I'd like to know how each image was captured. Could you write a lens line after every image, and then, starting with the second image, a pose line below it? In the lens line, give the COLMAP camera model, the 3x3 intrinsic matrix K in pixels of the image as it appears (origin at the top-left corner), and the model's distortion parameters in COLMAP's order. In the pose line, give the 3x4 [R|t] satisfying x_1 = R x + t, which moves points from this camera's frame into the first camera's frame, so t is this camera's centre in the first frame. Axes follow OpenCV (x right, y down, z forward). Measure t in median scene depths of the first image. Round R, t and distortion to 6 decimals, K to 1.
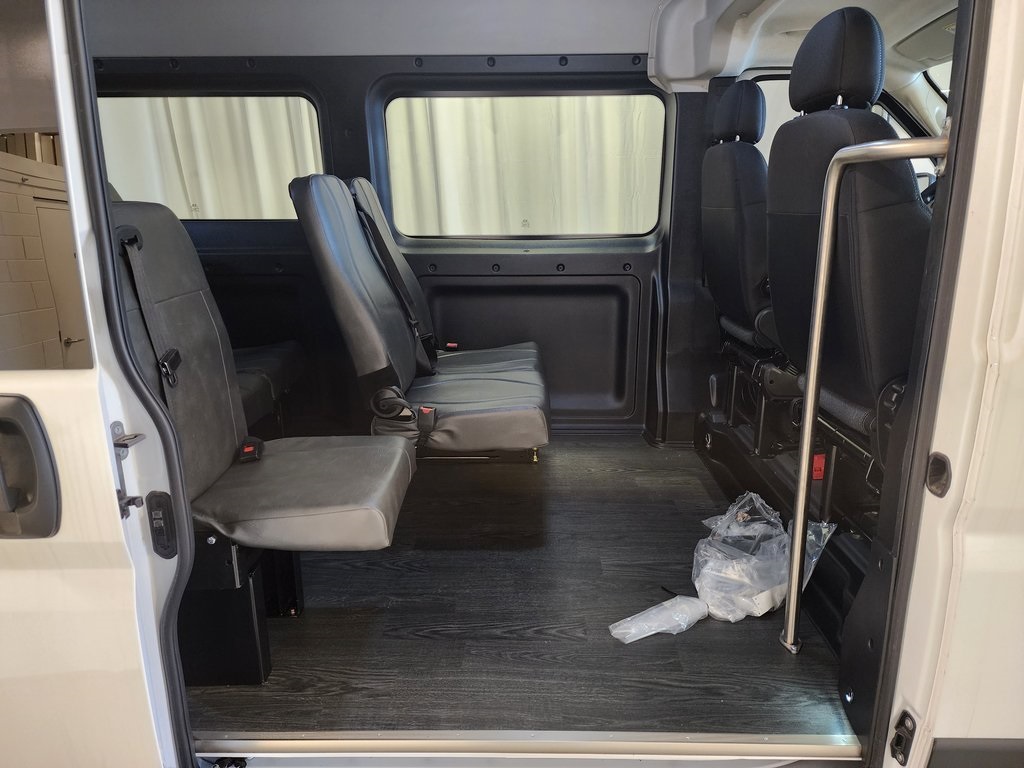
lens RADIAL K [[696.3, 0, 512.0], [0, 696.3, 384.0], [0, 0, 1]] dist [0.131349, -0.117258]
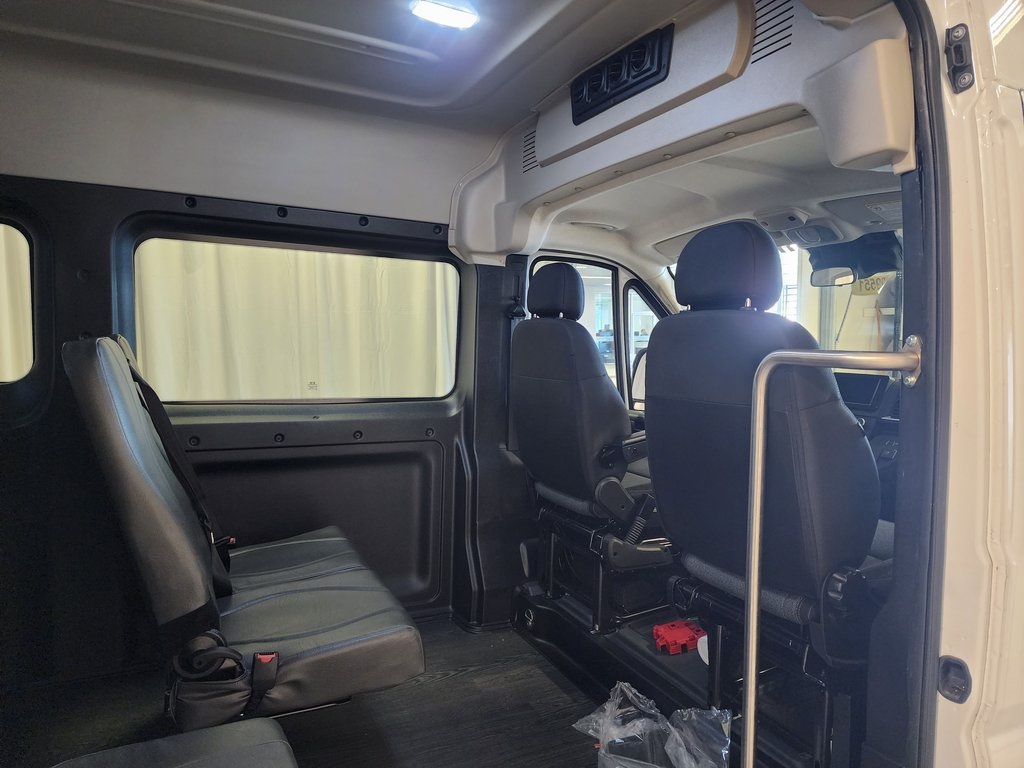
lens RADIAL K [[696.3, 0, 512.0], [0, 696.3, 384.0], [0, 0, 1]] dist [0.131349, -0.117258]
pose [[0.888060, -0.000257, 0.459728, -0.181839], [0.087742, 0.981713, -0.168942, -0.071490], [-0.451277, 0.190369, 0.871842, 0.148739]]
